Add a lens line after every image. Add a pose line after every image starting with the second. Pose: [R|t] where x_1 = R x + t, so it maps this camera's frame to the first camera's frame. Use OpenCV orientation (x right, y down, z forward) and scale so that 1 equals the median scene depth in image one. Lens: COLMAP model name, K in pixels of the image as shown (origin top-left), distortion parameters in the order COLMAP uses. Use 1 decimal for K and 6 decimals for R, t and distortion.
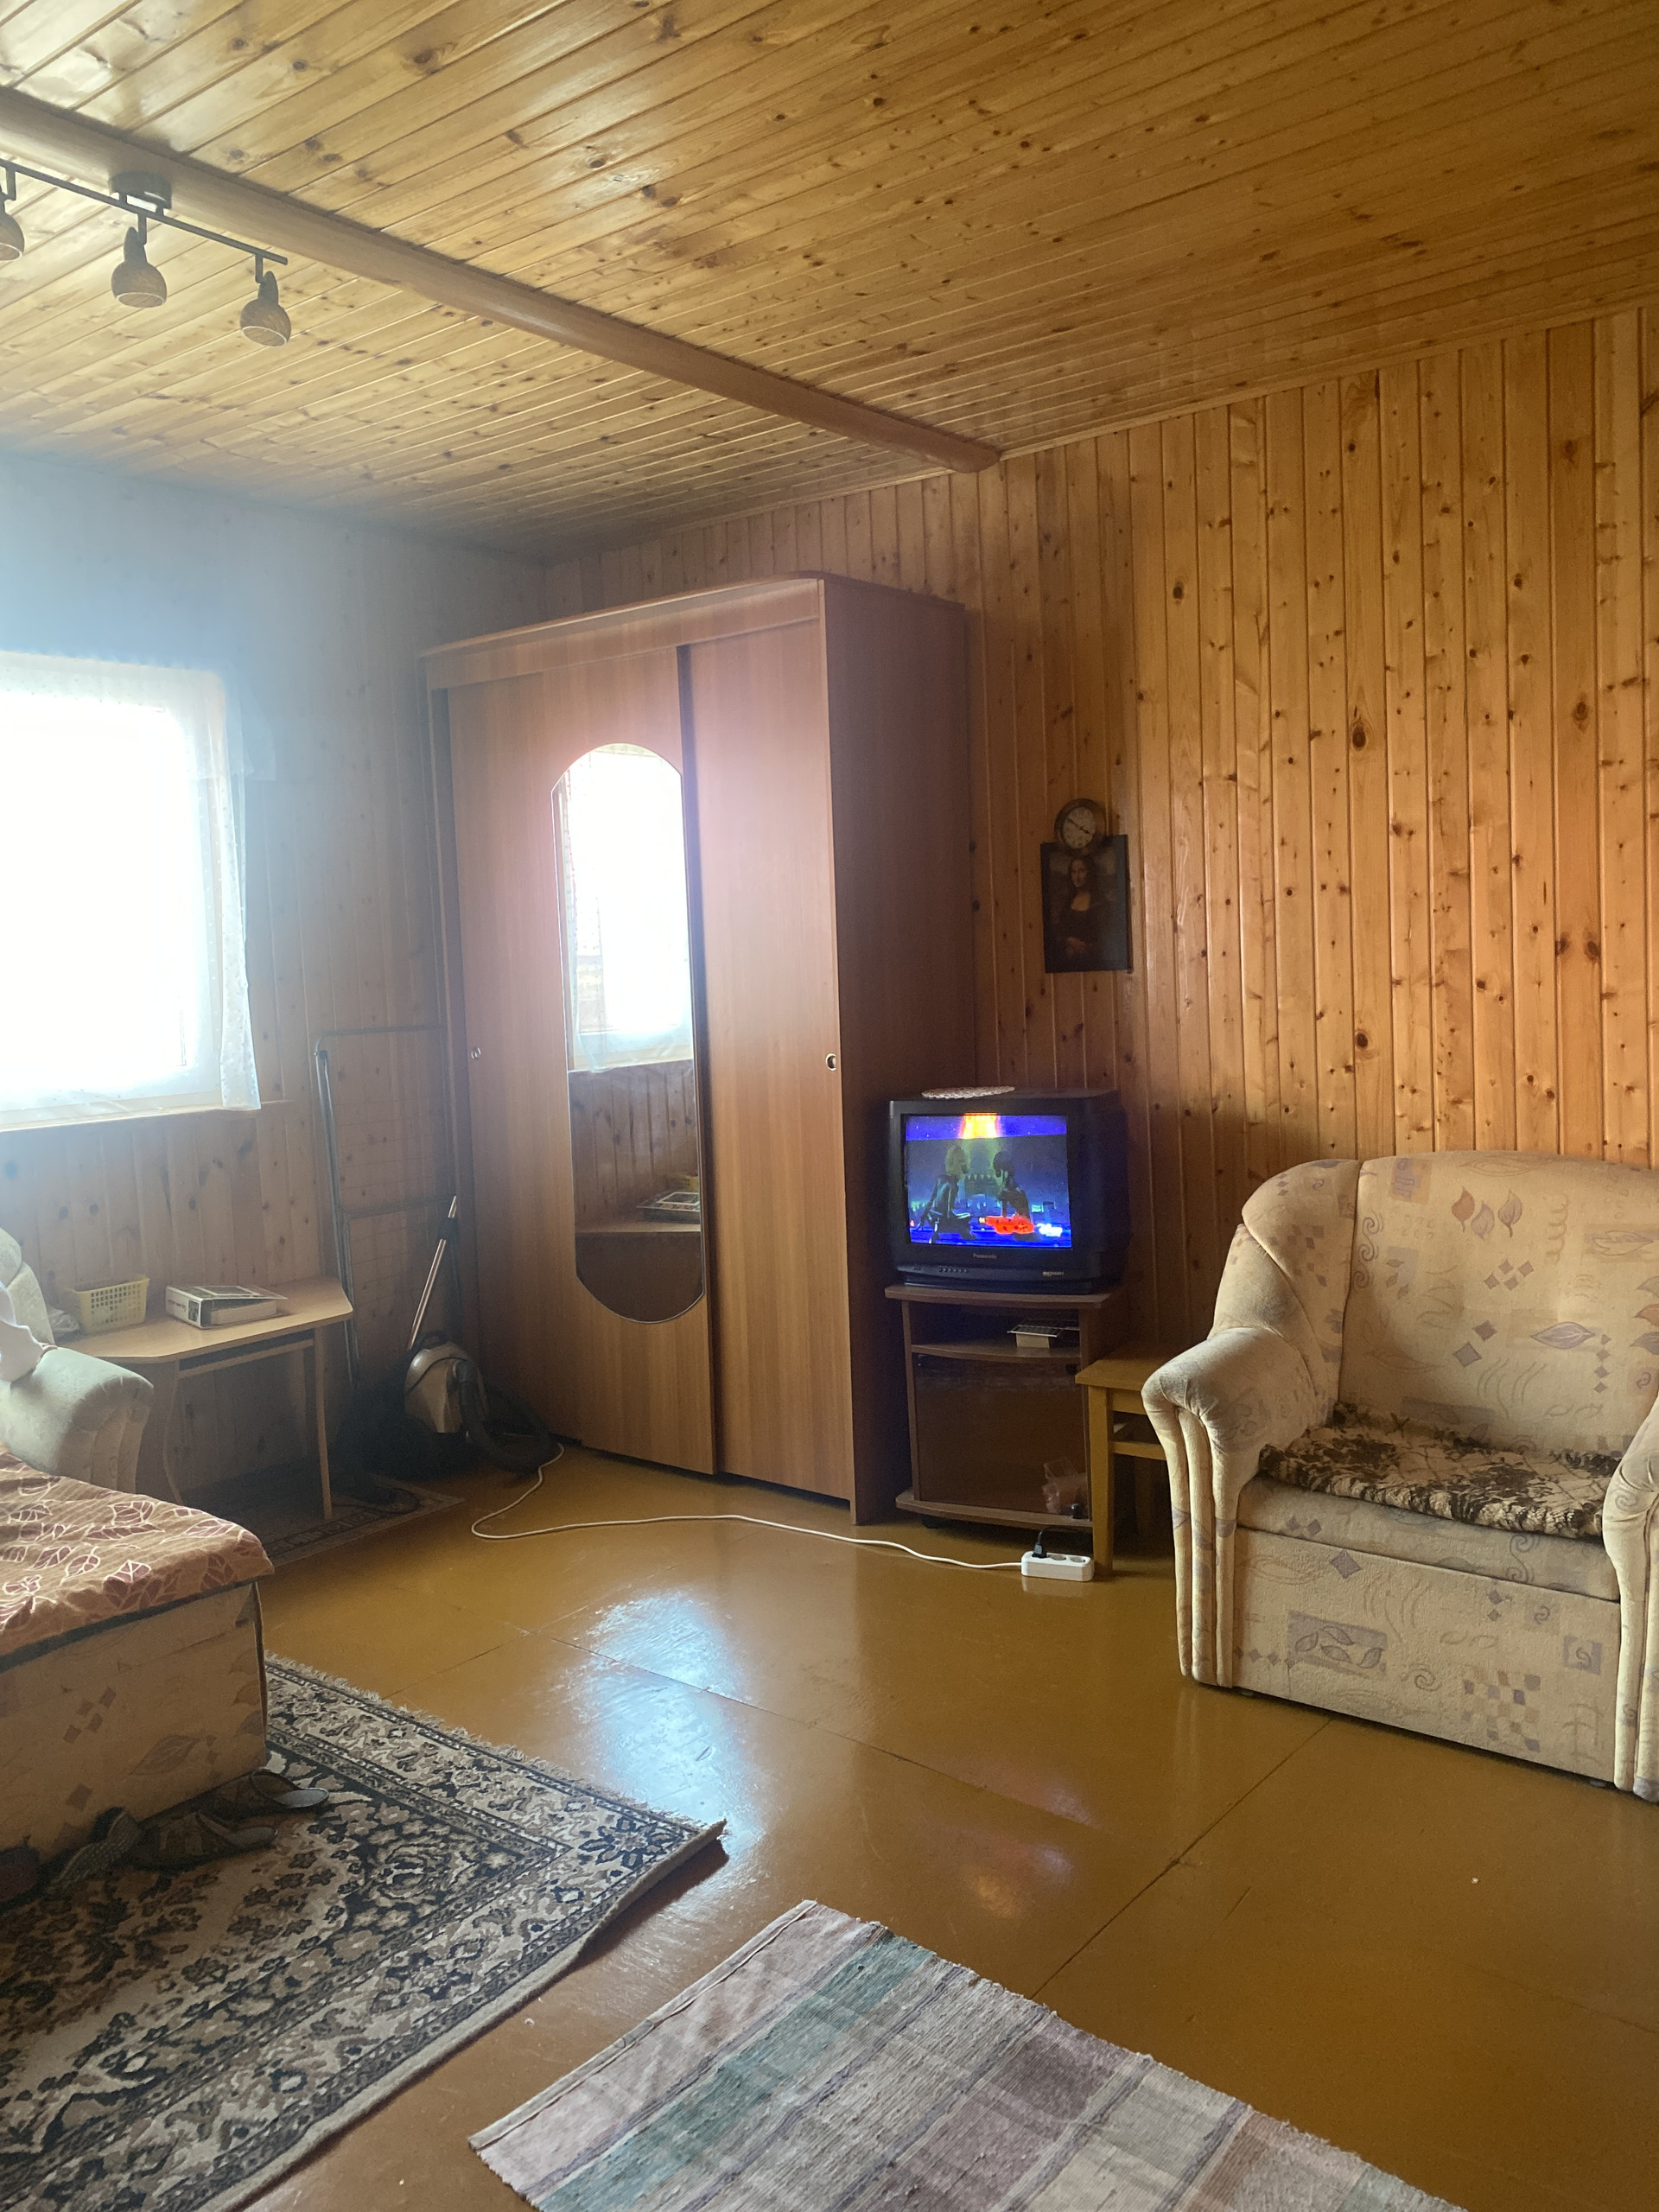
lens RADIAL K [[1665.6, 0, 823.9], [0, 1665.6, 1083.3], [0, 0, 1]] dist [0.031345, -0.034772]
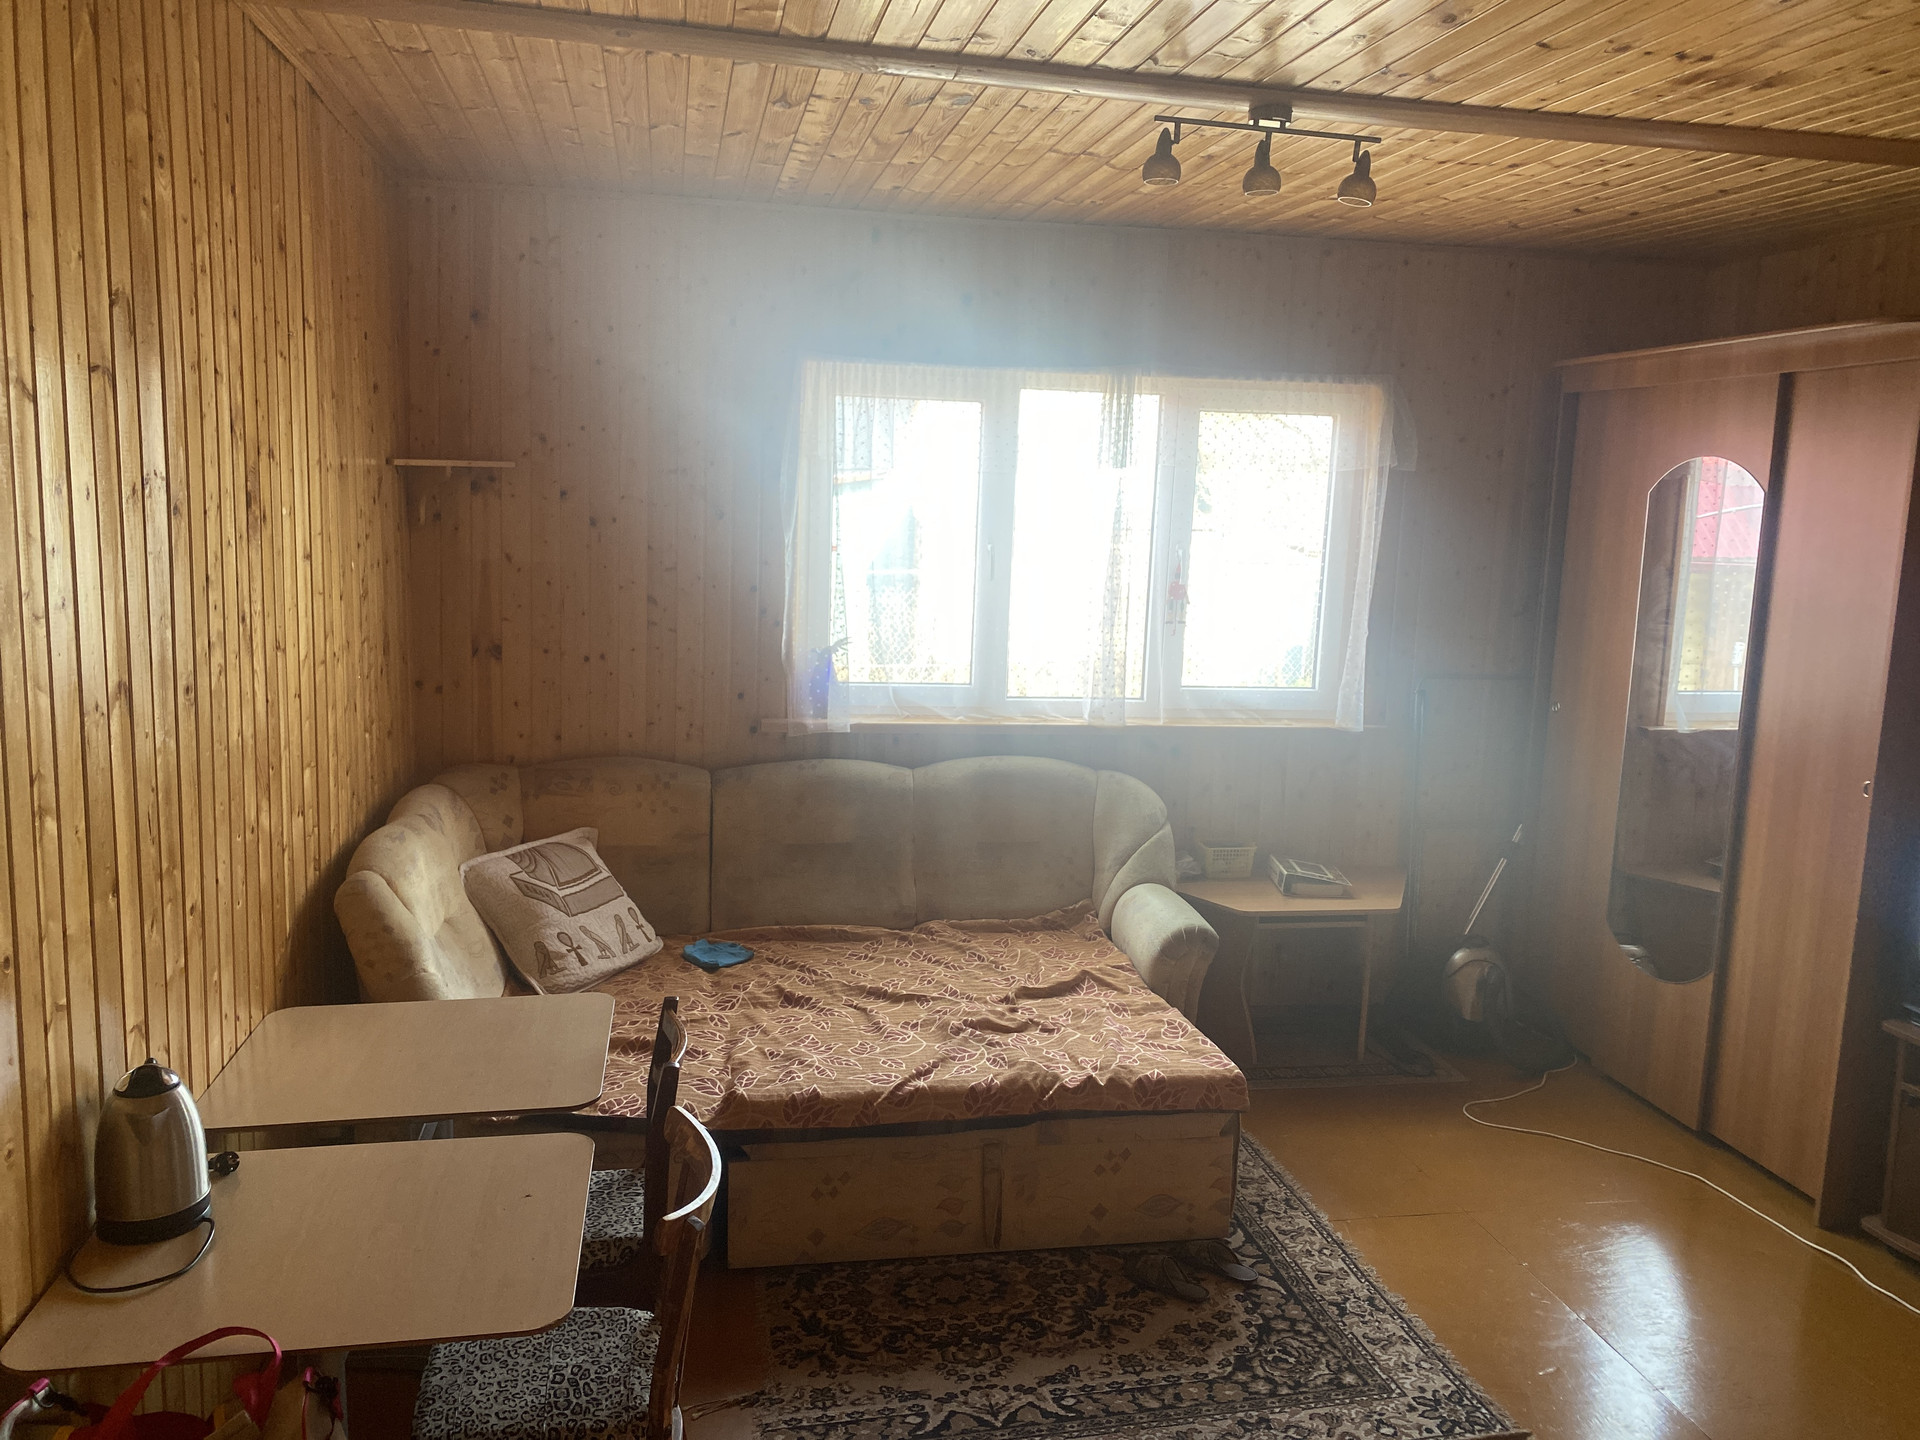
lens RADIAL K [[1445.7, 0, 968.5], [0, 1445.7, 706.0], [0, 0, 1]] dist [0.031345, -0.034772]
pose [[0.764394, 0.153557, -0.626197, 0.185395], [-0.116646, 0.988134, 0.099924, -0.121278], [0.634111, -0.003338, 0.773235, -0.062264]]
